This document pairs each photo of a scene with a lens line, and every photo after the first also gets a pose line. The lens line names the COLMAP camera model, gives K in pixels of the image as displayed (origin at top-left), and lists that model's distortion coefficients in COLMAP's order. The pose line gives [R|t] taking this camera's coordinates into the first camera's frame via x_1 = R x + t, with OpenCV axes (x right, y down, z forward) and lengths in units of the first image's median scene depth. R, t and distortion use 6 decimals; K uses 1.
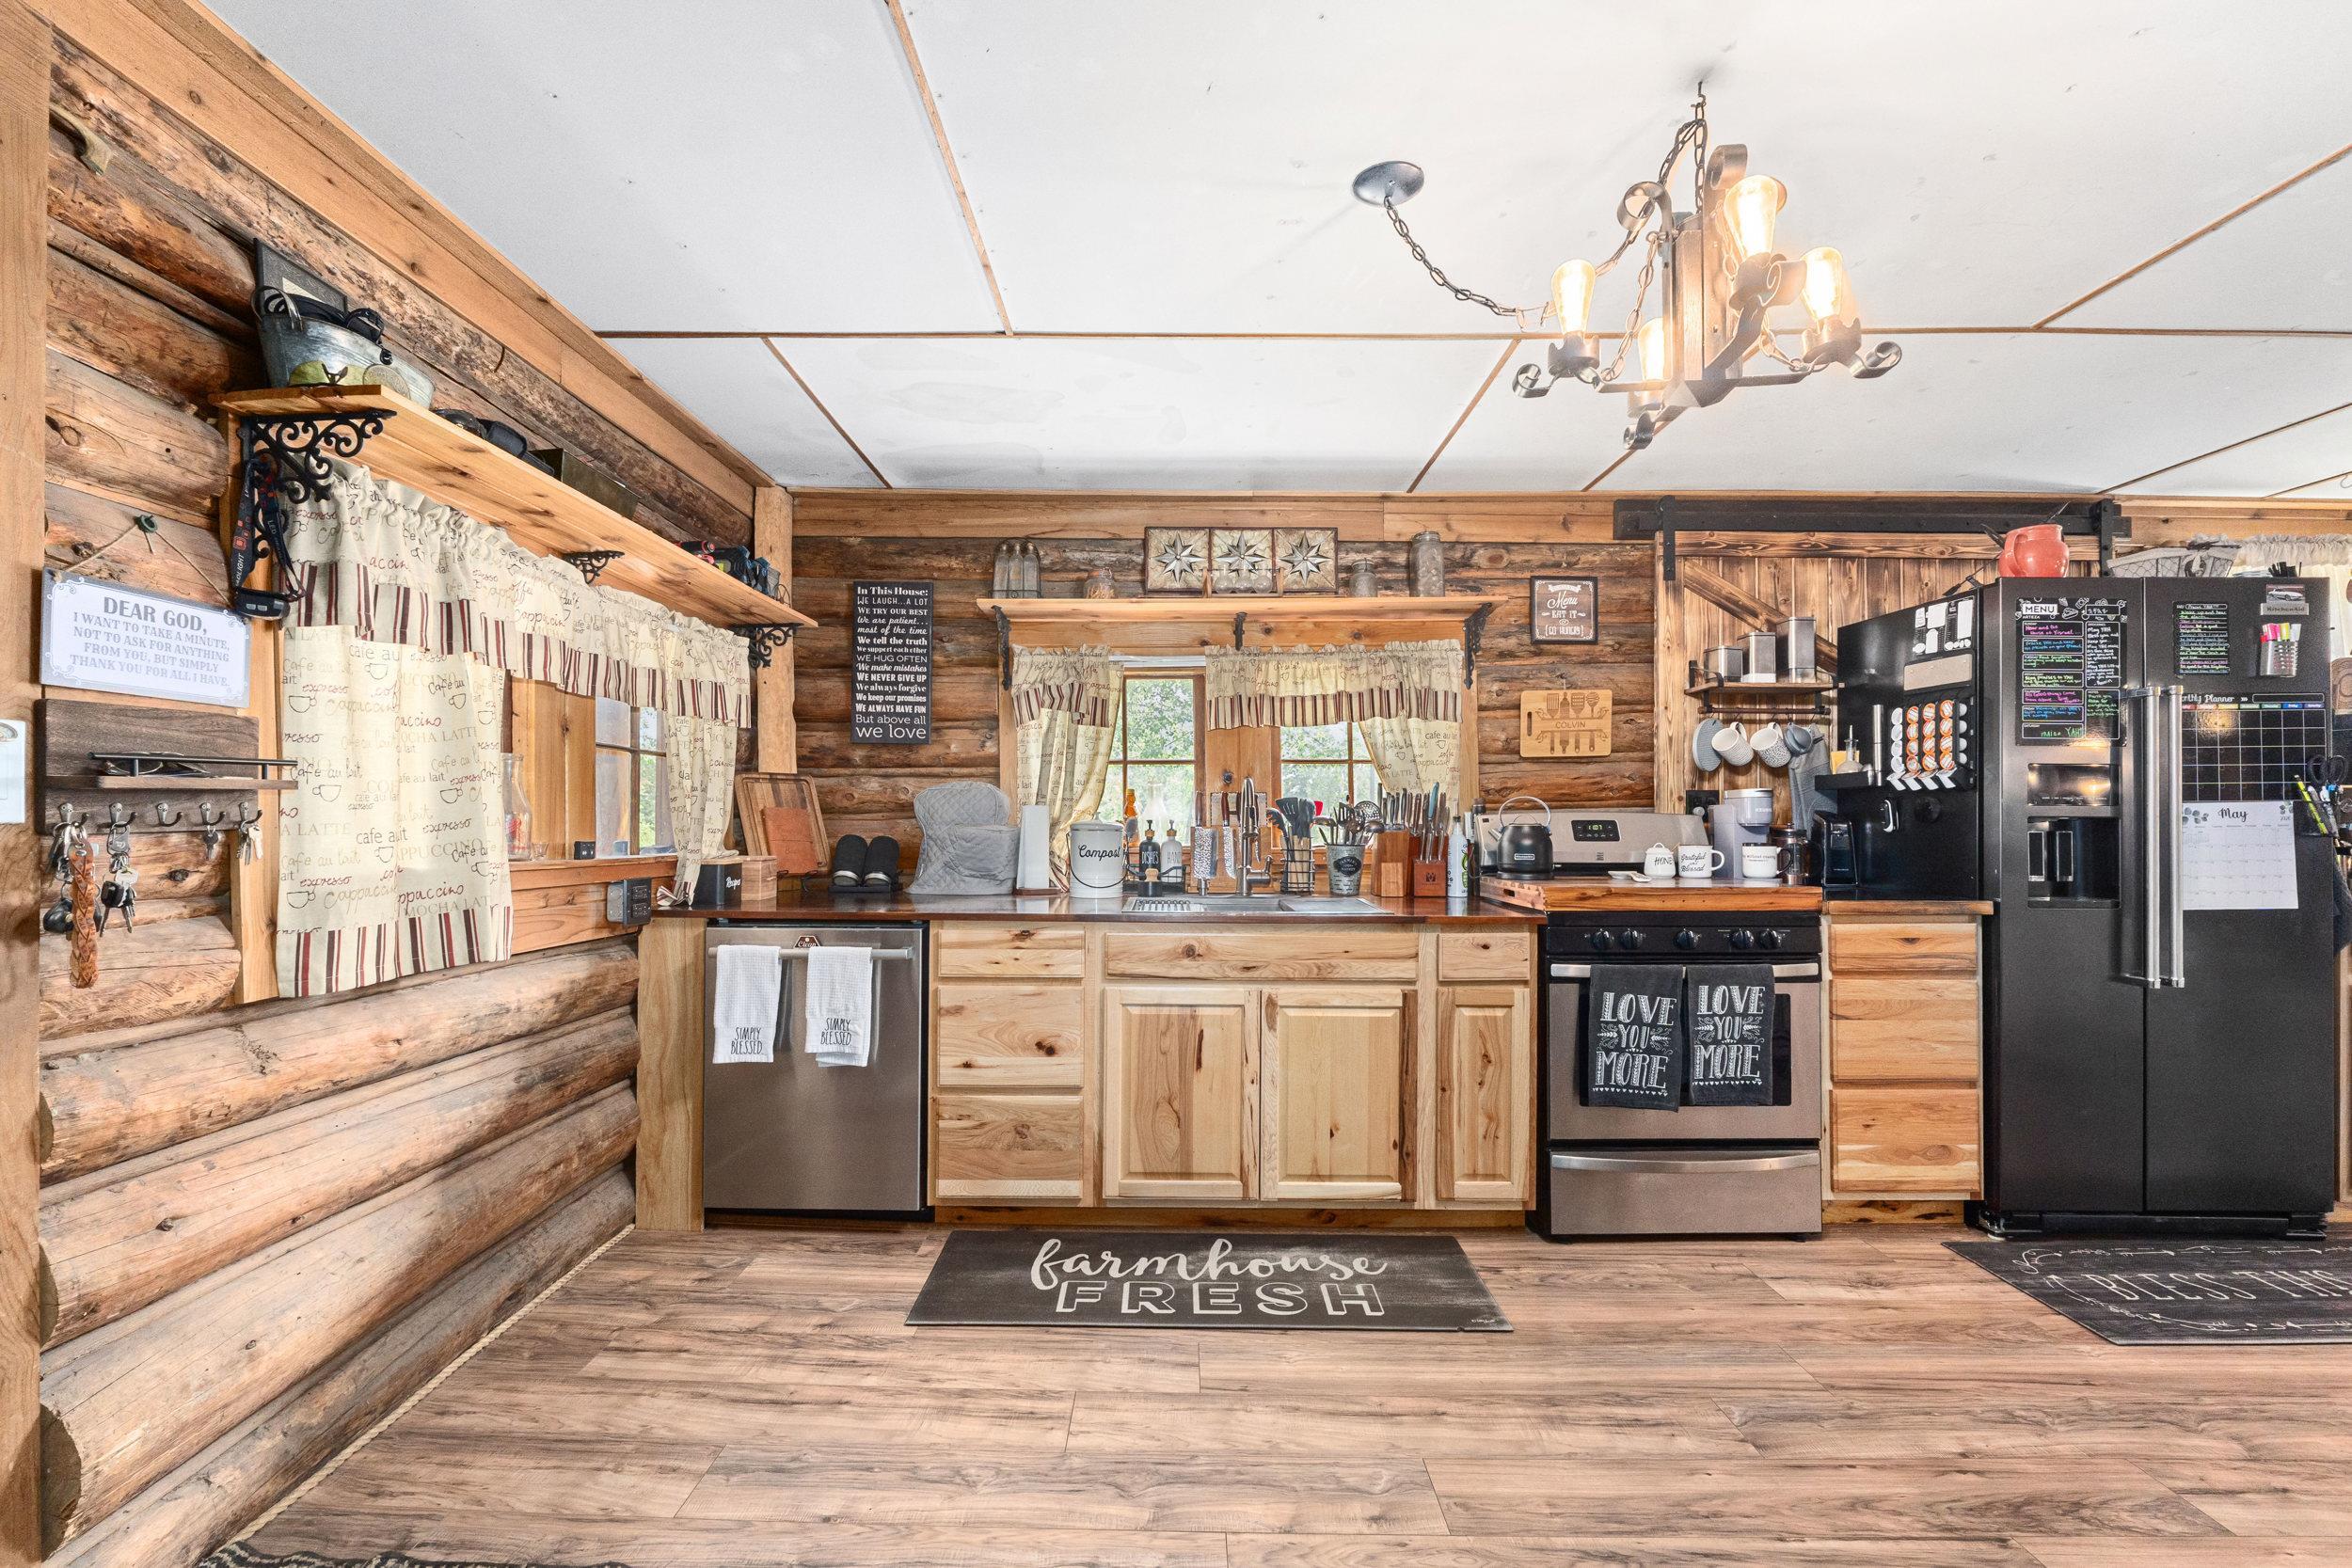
lens RADIAL K [[983.1, 0, 1170.0], [0, 983.1, 799.2], [0, 0, 1]] dist [-0.007779, -0.000279]
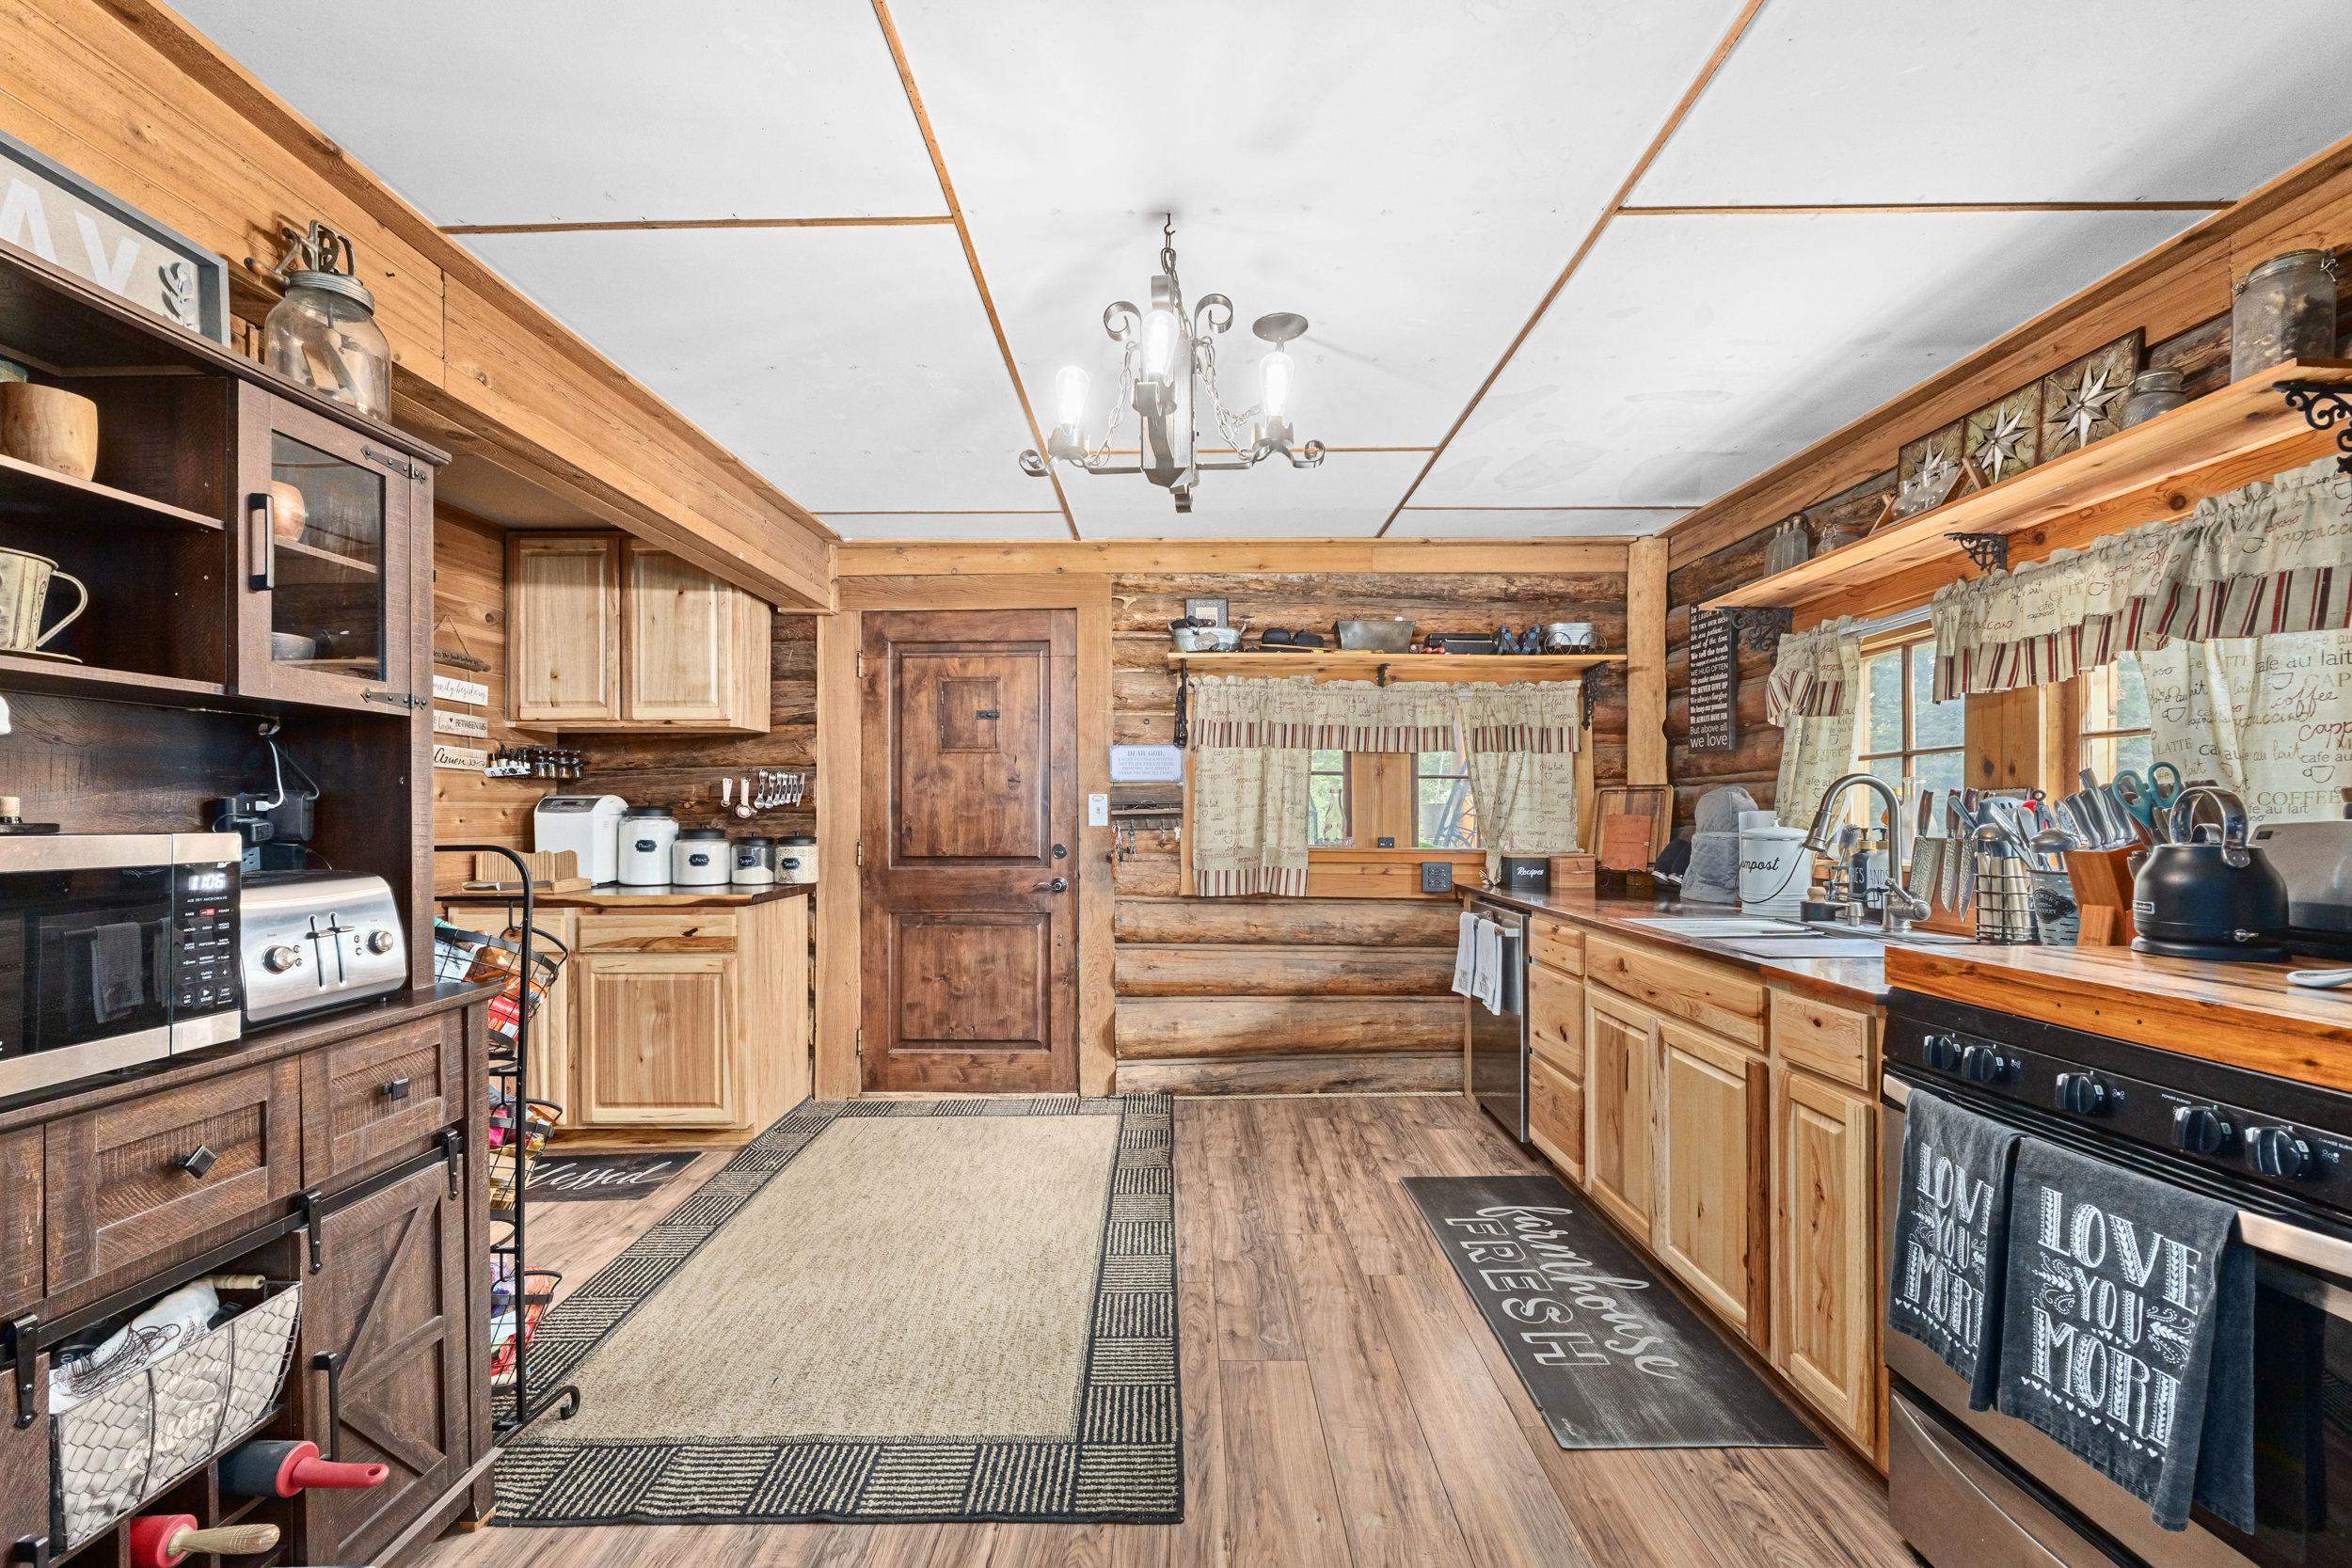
lens RADIAL K [[983.1, 0, 1174.7], [0, 983.1, 800.9], [0, 0, 1]] dist [-0.007779, -0.000279]
pose [[0.011089, -0.018538, -0.999767, 1.015254], [0.020152, 0.999629, -0.018311, 0.003569], [0.999735, -0.019944, 0.011459, 0.577992]]
